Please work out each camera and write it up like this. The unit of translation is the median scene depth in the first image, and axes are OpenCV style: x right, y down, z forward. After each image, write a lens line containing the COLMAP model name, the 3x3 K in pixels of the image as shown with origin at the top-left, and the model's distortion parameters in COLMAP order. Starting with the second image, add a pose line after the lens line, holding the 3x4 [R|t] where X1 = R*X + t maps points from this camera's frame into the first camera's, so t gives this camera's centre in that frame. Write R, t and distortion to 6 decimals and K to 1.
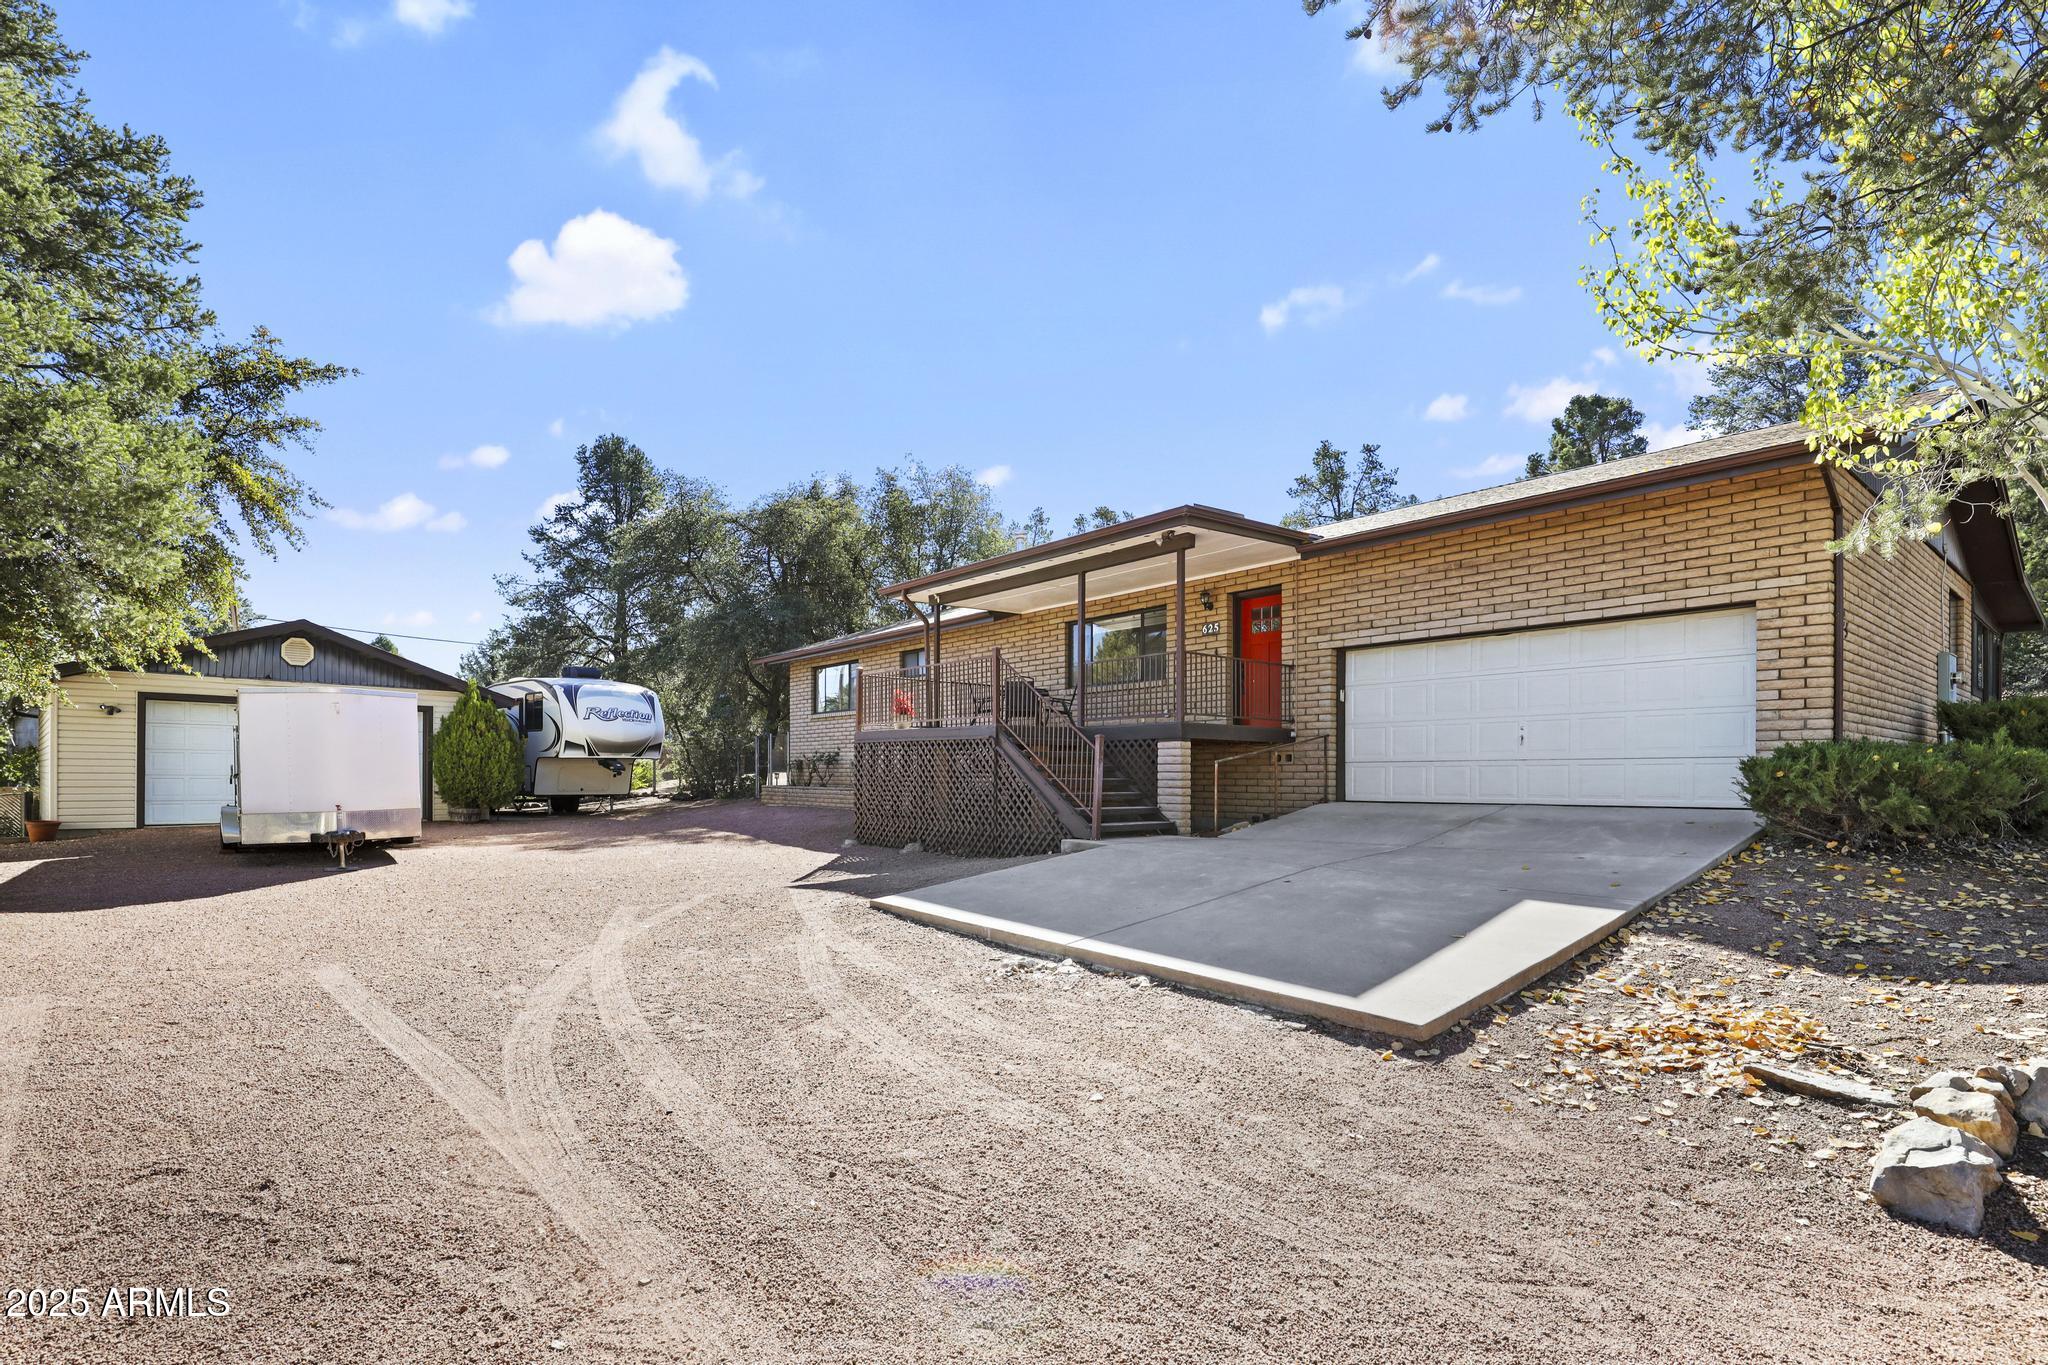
lens RADIAL K [[991.8, 0, 1028.6], [0, 991.8, 733.6], [0, 0, 1]] dist [-0.024626, 0.000314]
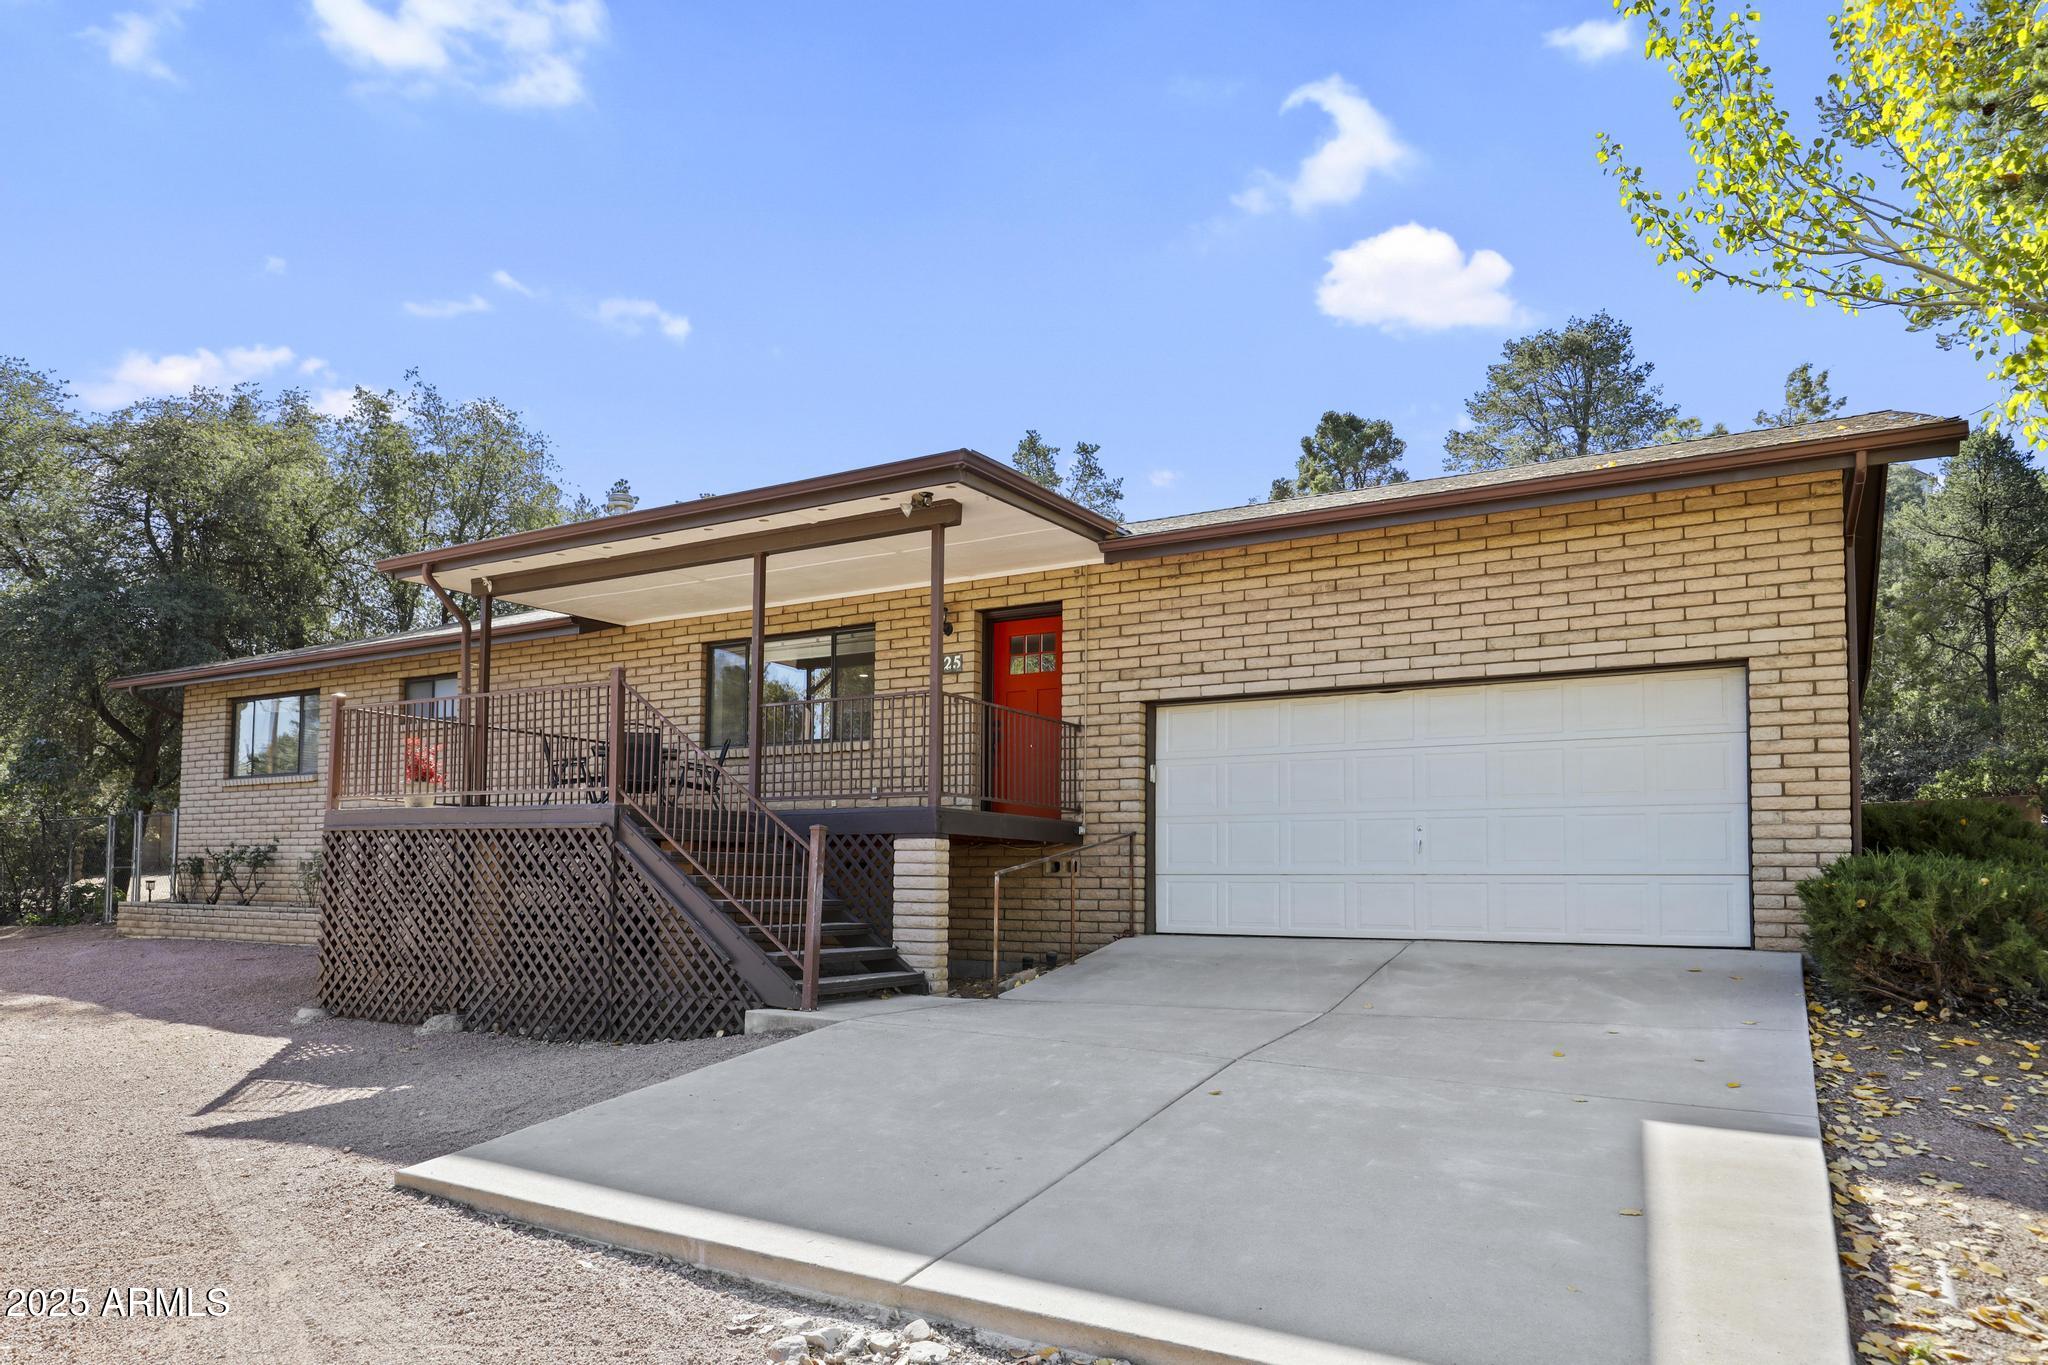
lens RADIAL K [[1327.6, 0, 1027.8], [0, 1327.6, 783.8], [0, 0, 1]] dist [-0.004560, -0.000226]
pose [[0.942585, 0.031265, 0.332499, -0.060083], [-0.020839, 0.999174, -0.034878, 0.001267], [-0.333315, 0.025946, 0.942458, 0.200727]]
